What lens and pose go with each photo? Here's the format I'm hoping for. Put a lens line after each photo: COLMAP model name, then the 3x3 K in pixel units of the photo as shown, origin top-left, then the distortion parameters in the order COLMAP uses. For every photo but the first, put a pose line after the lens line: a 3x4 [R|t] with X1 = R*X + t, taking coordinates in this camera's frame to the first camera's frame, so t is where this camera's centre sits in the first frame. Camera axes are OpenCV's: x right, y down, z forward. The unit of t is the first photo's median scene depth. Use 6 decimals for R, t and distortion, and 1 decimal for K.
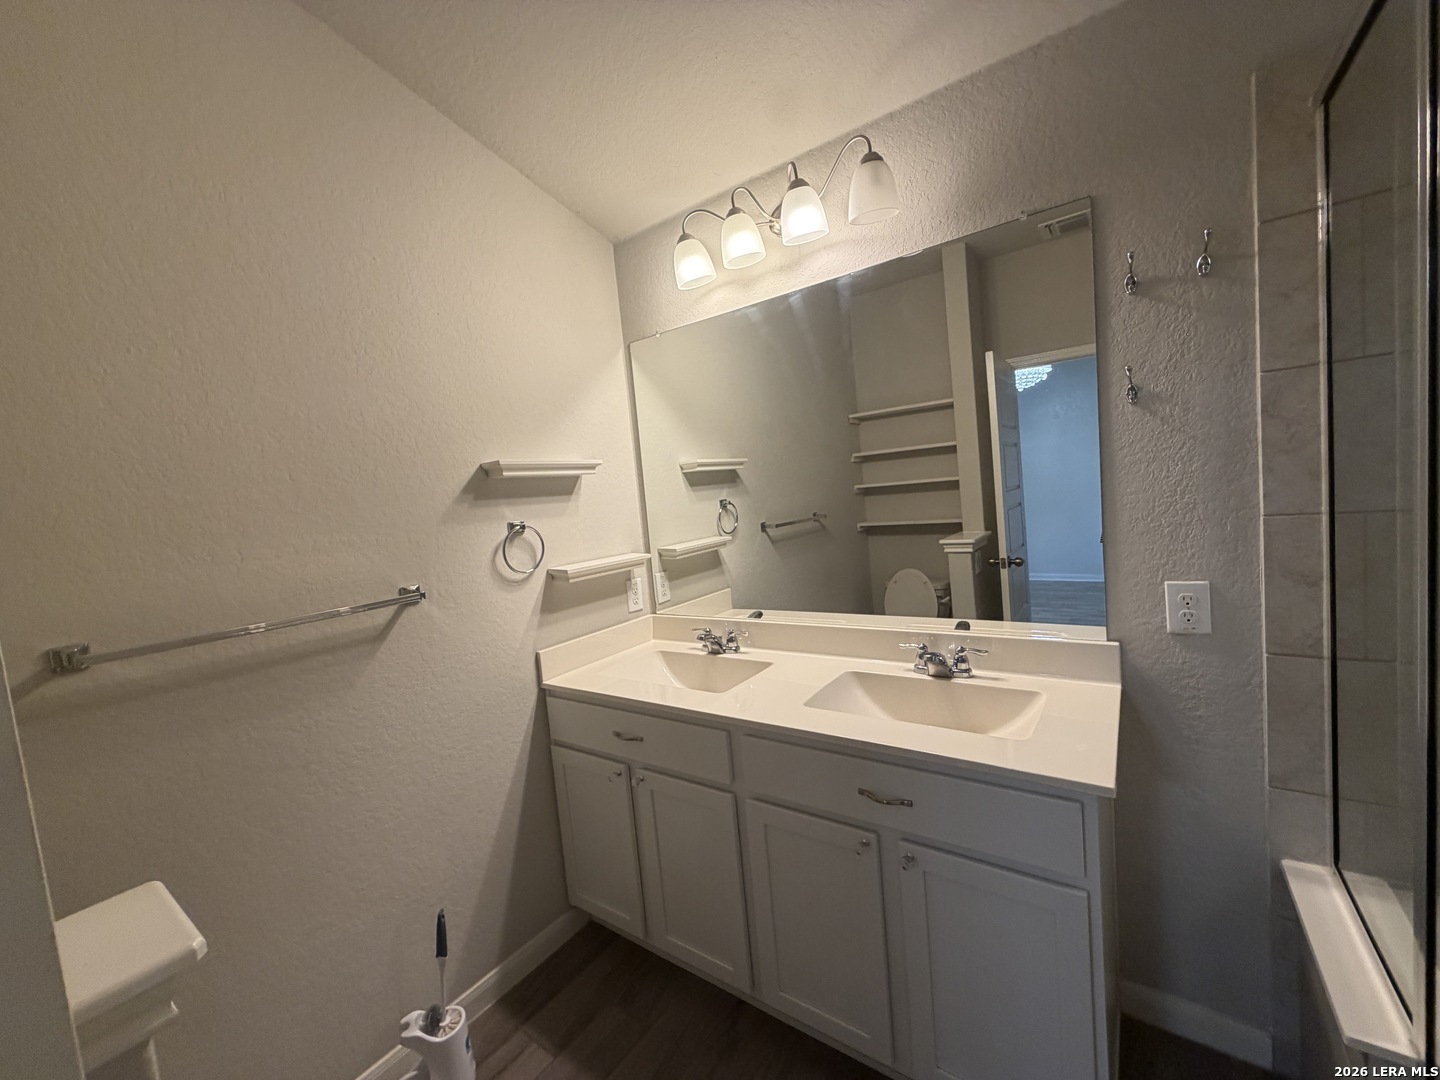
lens RADIAL K [[574.0, 0, 718.9], [0, 574.0, 539.8], [0, 0, 1]] dist [-0.000984, 0.000360]
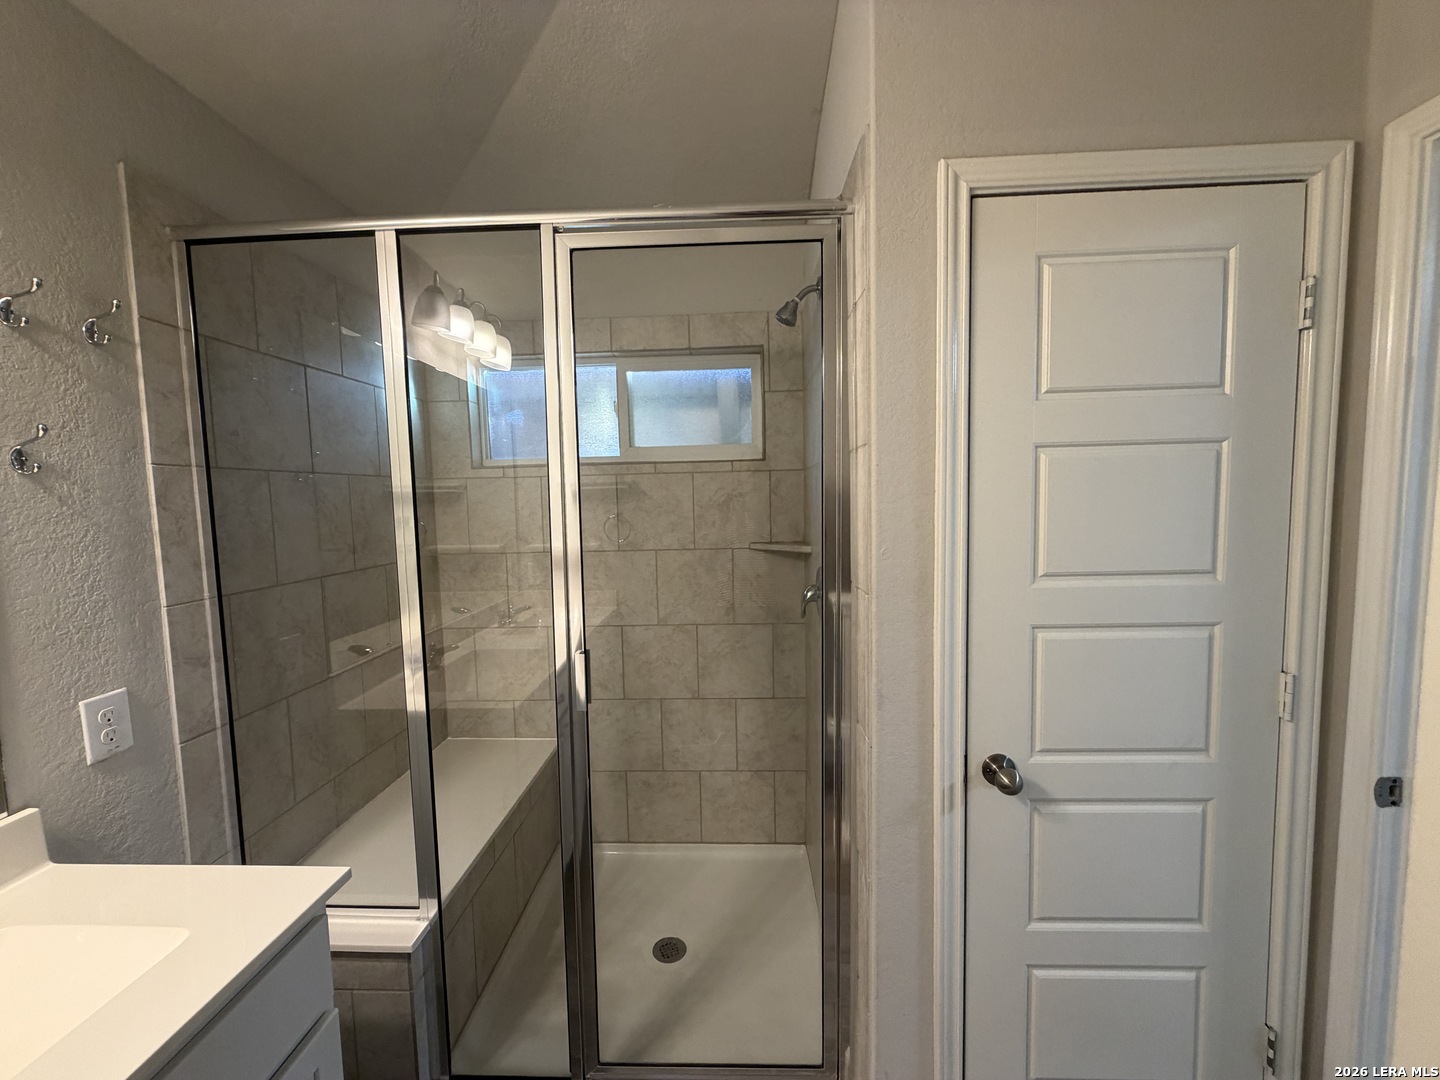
lens RADIAL K [[574.0, 0, 718.9], [0, 574.0, 539.8], [0, 0, 1]] dist [-0.000984, 0.000360]
pose [[-0.547079, 0.040930, 0.836080, -0.397477], [0.135765, 0.989918, 0.040375, -0.064952], [-0.825998, 0.135599, -0.547120, 0.713454]]
